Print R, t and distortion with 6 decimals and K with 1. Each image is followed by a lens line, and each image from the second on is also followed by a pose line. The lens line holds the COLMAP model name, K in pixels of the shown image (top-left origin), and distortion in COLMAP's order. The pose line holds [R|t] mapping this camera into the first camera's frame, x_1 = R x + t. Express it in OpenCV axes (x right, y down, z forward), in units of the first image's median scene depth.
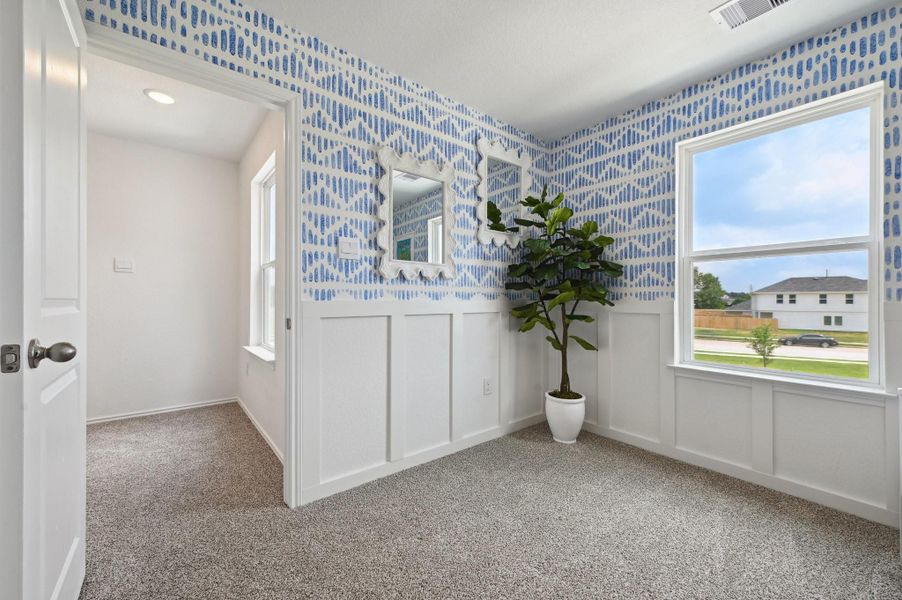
lens RADIAL K [[361.7, 0, 454.9], [0, 361.7, 302.3], [0, 0, 1]] dist [-0.001778, -0.000437]
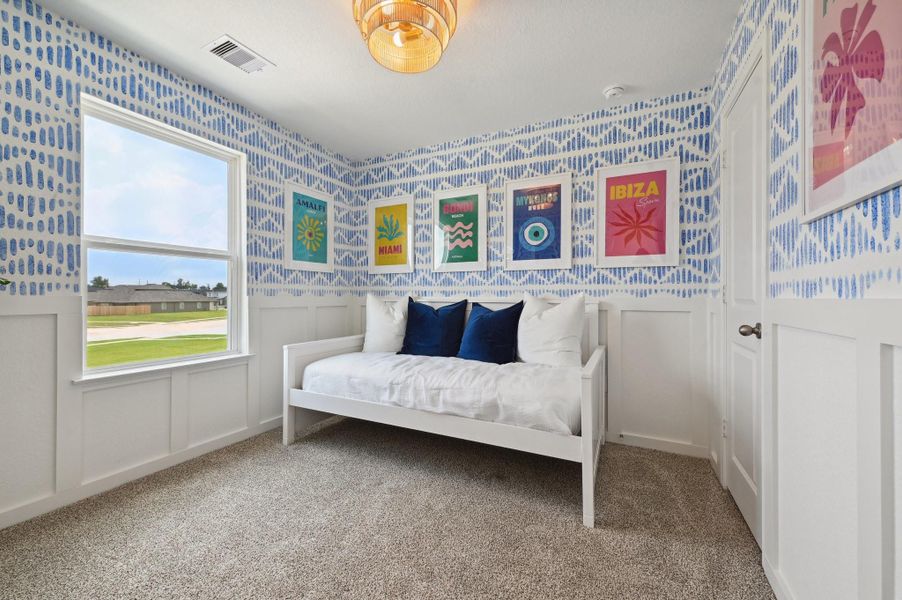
lens RADIAL K [[386.6, 0, 451.0], [0, 386.6, 300.0], [0, 0, 1]] dist [-0.000684, -0.000143]
pose [[-0.453096, -0.011091, 0.891393, -0.488037], [-0.000533, 0.999926, 0.012171, -0.005681], [-0.891462, 0.005040, -0.453068, 0.670874]]
